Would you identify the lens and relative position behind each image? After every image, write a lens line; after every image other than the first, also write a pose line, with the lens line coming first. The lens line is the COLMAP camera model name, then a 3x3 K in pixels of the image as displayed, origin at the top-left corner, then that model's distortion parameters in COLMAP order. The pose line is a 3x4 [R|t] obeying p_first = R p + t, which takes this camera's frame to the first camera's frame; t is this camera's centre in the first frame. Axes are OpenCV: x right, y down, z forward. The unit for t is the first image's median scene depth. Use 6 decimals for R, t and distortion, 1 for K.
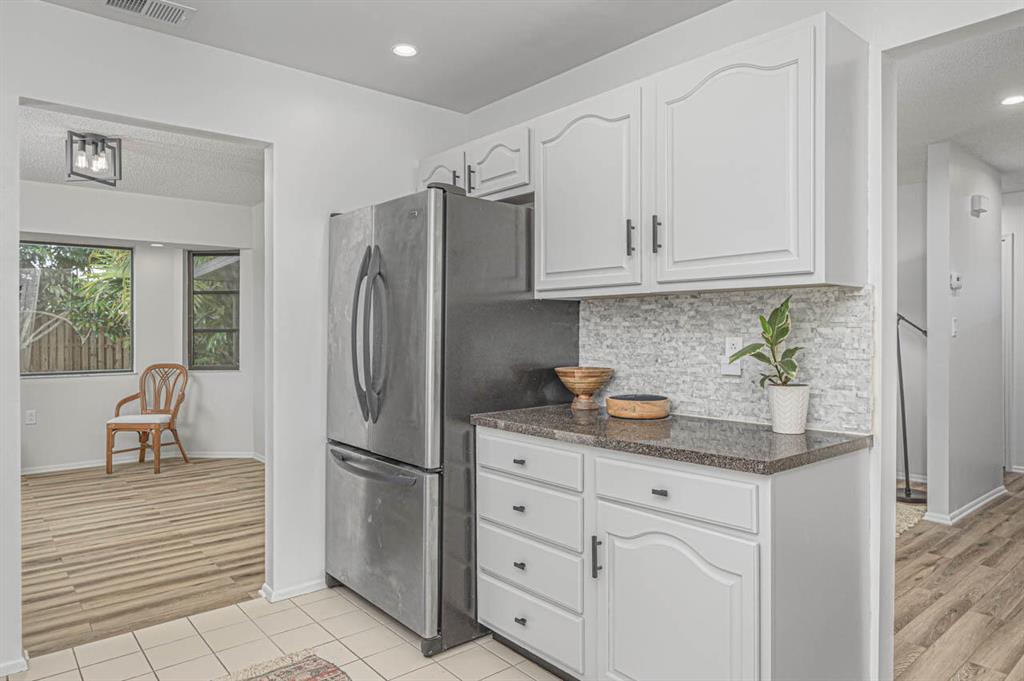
lens RADIAL K [[639.1, 0, 514.6], [0, 639.1, 338.0], [0, 0, 1]] dist [-0.007354, 0.002088]
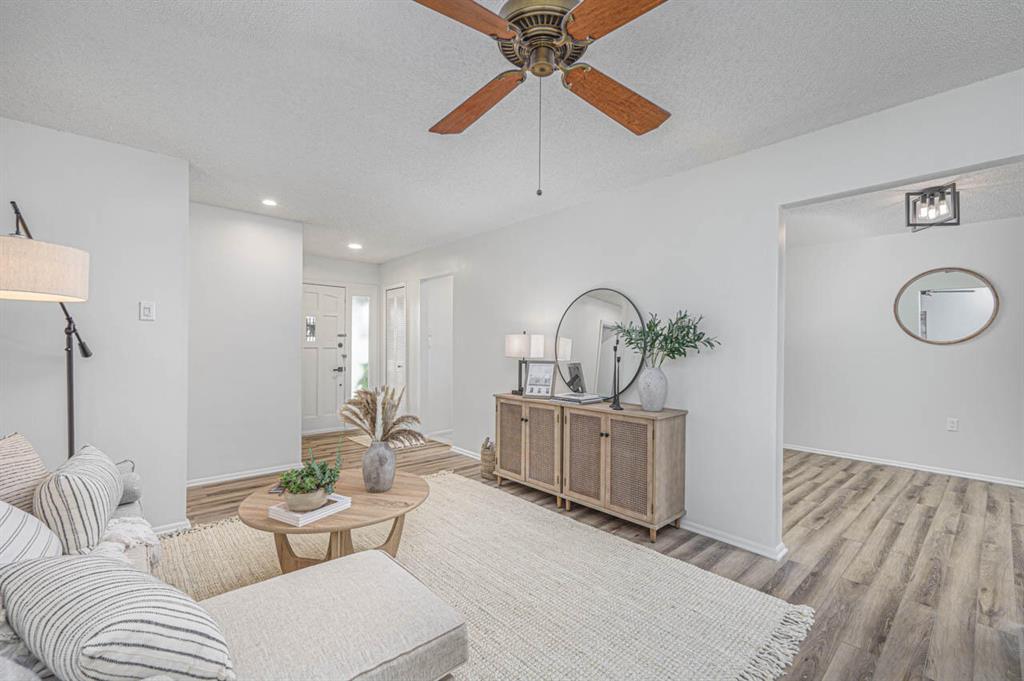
lens RADIAL K [[418.0, 0, 512.4], [0, 418.0, 341.9], [0, 0, 1]] dist [-0.000197, -0.000096]
pose [[-0.999956, -0.003859, -0.008585, 0.100736], [-0.003894, 0.999984, 0.003996, -0.018107], [0.008570, 0.004029, -0.999955, 1.248801]]
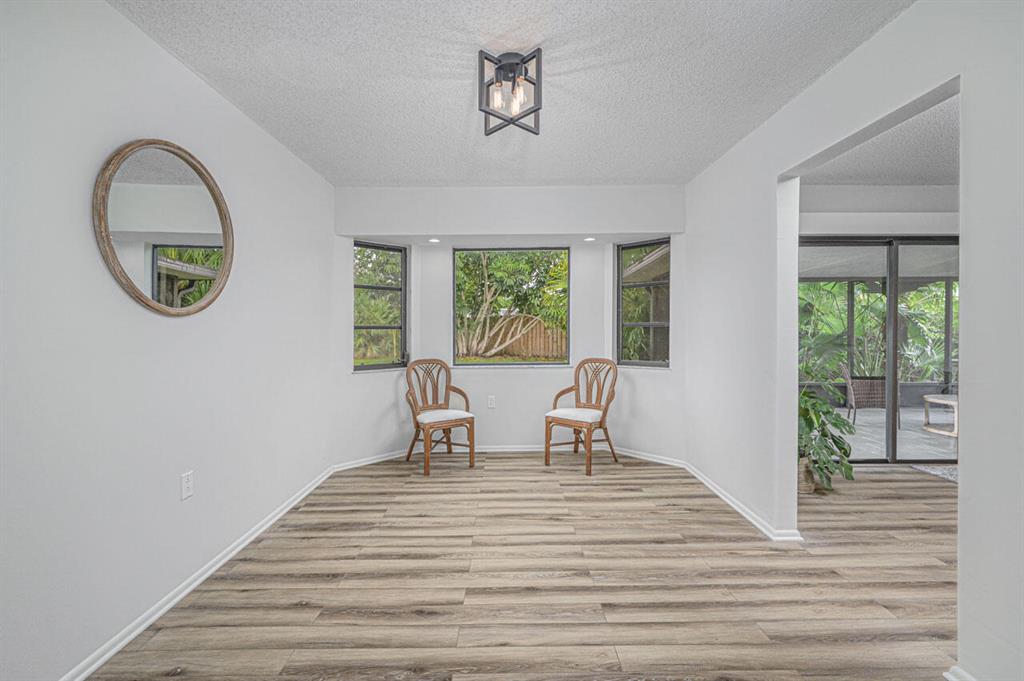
lens RADIAL K [[415.9, 0, 514.6], [0, 415.9, 334.9], [0, 0, 1]] dist [-0.001510, 0.000037]
pose [[0.767986, 0.007329, -0.640425, -0.241297], [-0.001884, 0.999956, 0.009183, -0.003183], [0.640464, -0.005846, 0.767966, 0.438666]]
